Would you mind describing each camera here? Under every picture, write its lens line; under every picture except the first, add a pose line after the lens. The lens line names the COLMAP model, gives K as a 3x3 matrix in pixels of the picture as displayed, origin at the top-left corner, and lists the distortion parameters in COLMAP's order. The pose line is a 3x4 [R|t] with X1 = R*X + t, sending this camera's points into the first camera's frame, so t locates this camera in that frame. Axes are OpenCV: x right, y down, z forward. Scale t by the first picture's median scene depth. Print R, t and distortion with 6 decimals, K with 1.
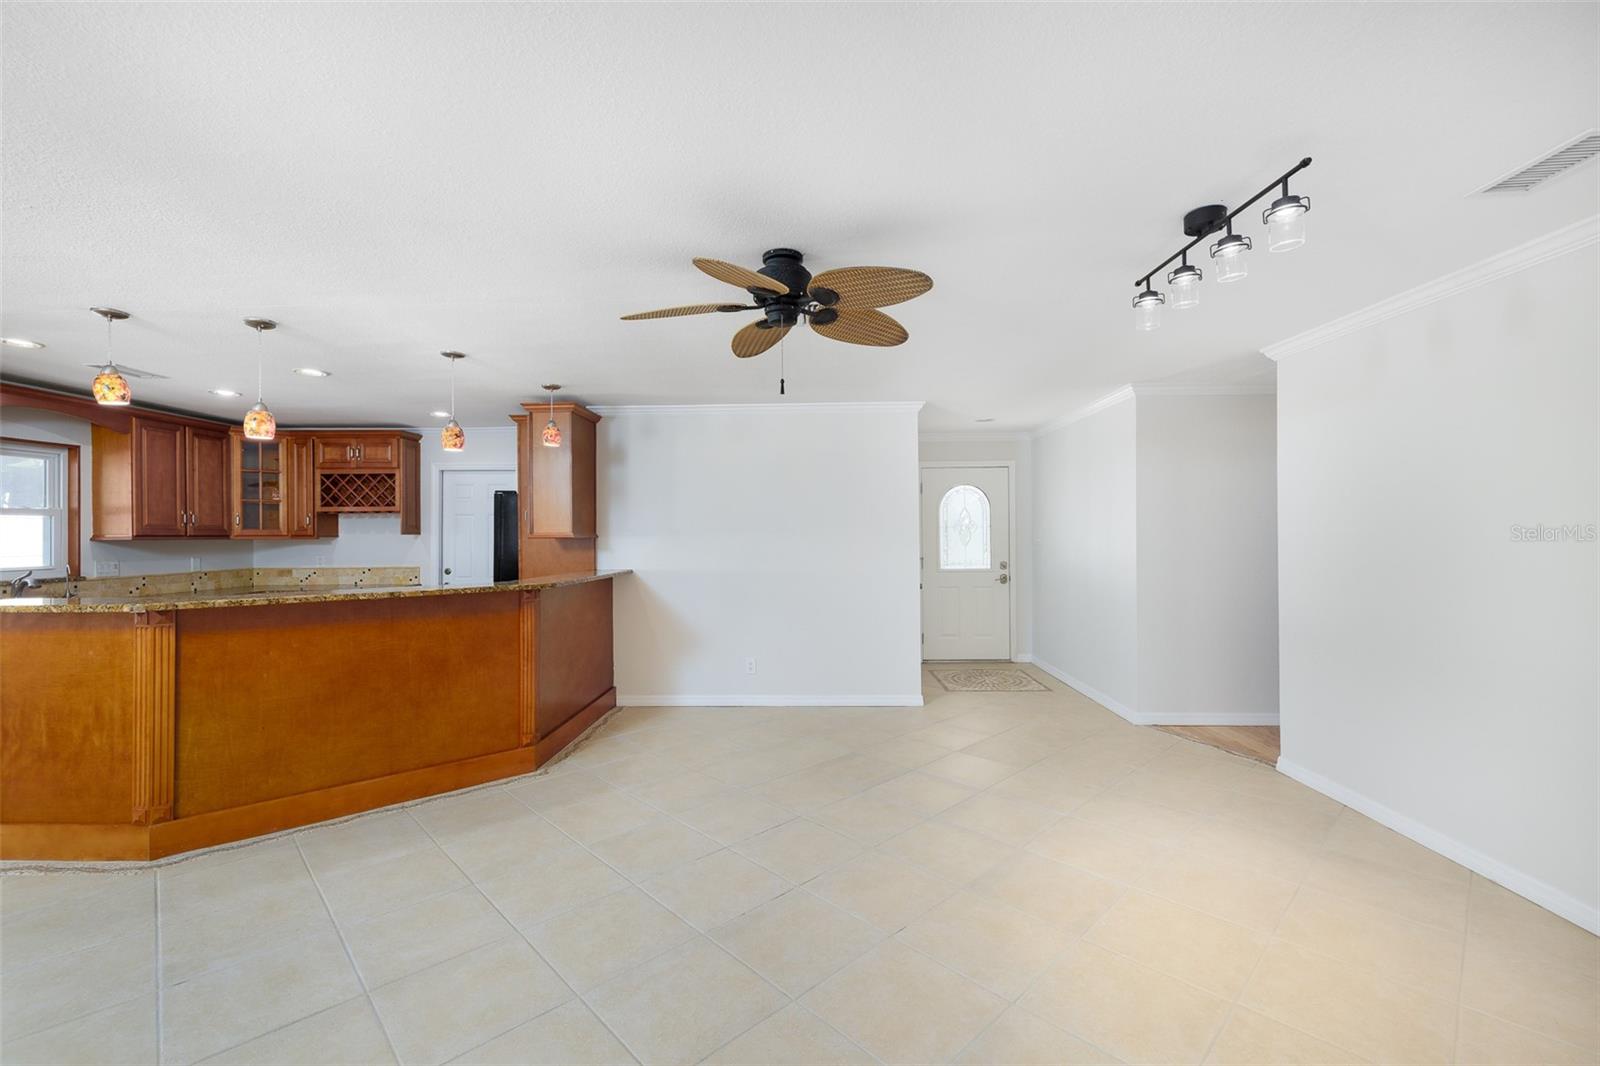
lens RADIAL K [[688.5, 0, 806.6], [0, 688.5, 535.4], [0, 0, 1]] dist [-0.000452, -0.000059]
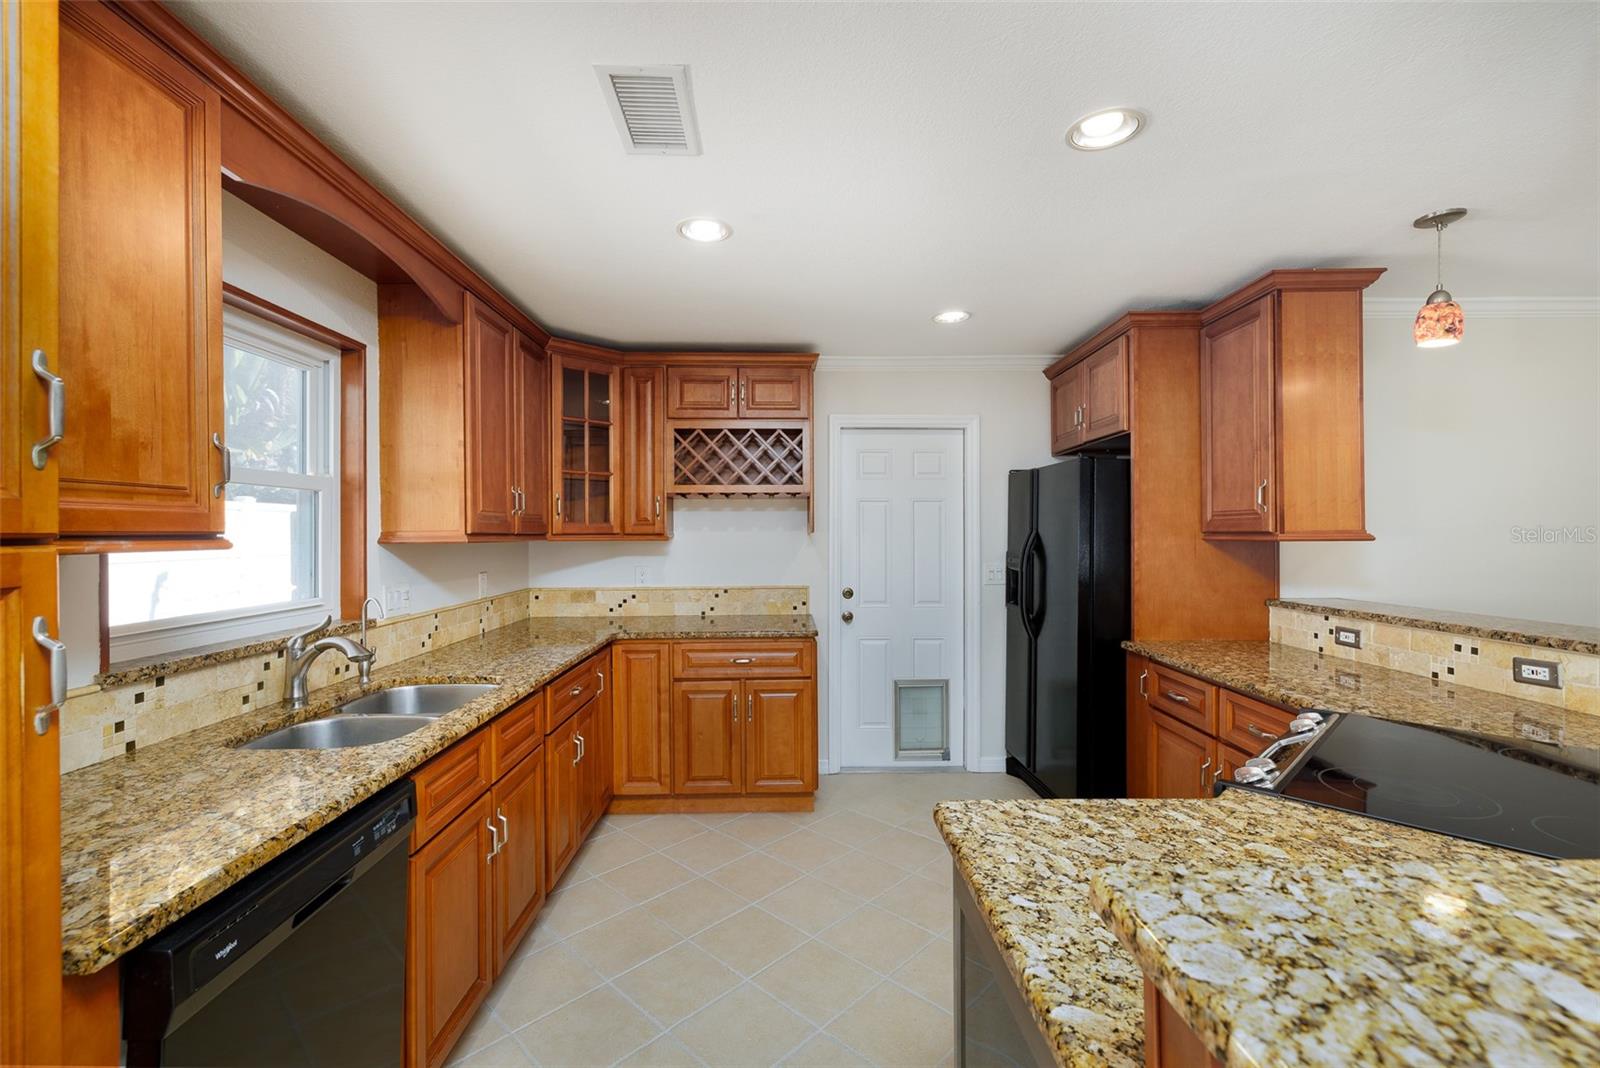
lens RADIAL K [[688.5, 0, 791.4], [0, 688.5, 532.6], [0, 0, 1]] dist [-0.000452, -0.000059]
pose [[0.999438, 0.003534, 0.033349, -0.625876], [-0.003451, 0.999991, -0.002554, 0.000167], [-0.033358, 0.002437, 0.999440, 0.413436]]
